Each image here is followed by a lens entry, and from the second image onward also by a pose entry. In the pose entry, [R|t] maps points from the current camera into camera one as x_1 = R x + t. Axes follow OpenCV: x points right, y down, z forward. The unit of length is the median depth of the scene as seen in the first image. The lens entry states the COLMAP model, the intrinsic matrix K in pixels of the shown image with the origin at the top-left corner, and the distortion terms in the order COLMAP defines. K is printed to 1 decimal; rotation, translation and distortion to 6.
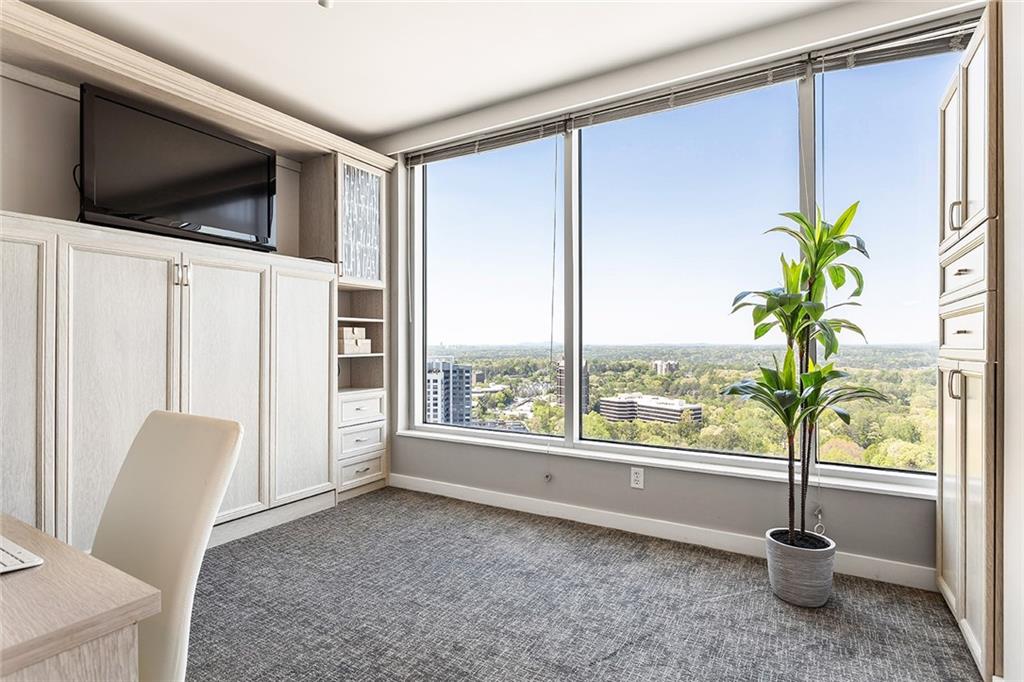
lens RADIAL K [[531.6, 0, 511.9], [0, 531.6, 347.8], [0, 0, 1]] dist [-0.012325, 0.000323]
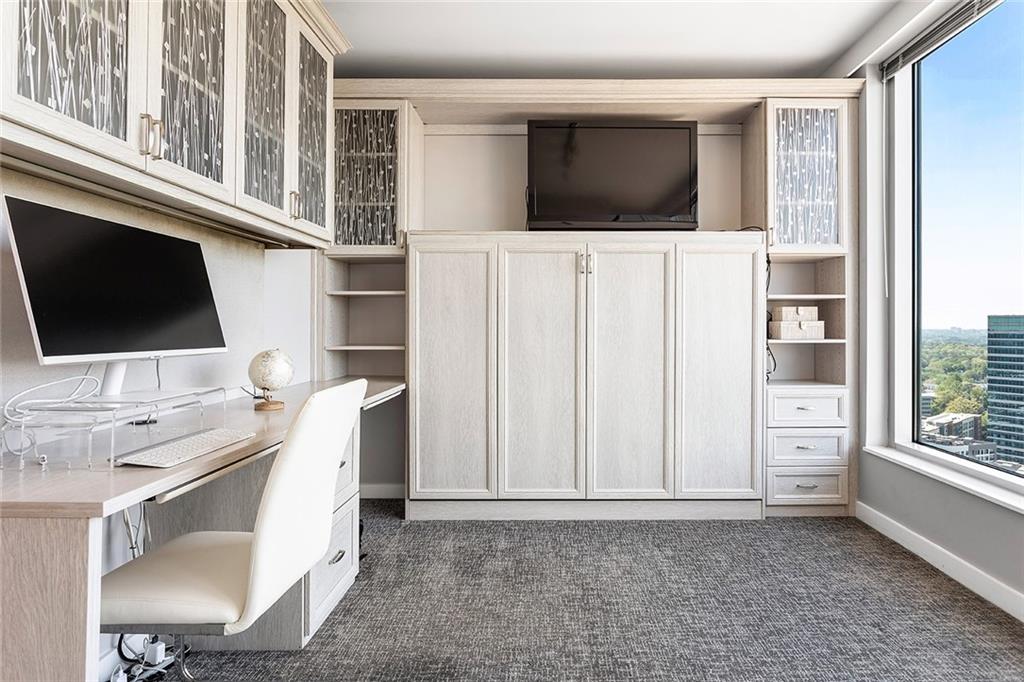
lens RADIAL K [[538.5, 0, 512.0], [0, 538.5, 326.2], [0, 0, 1]] dist [-0.003037, 0.001078]
pose [[0.499058, 0.003159, -0.866563, 0.203418], [-0.009928, 0.999949, -0.002073, -0.002430], [0.866512, 0.009638, 0.499063, 0.224660]]
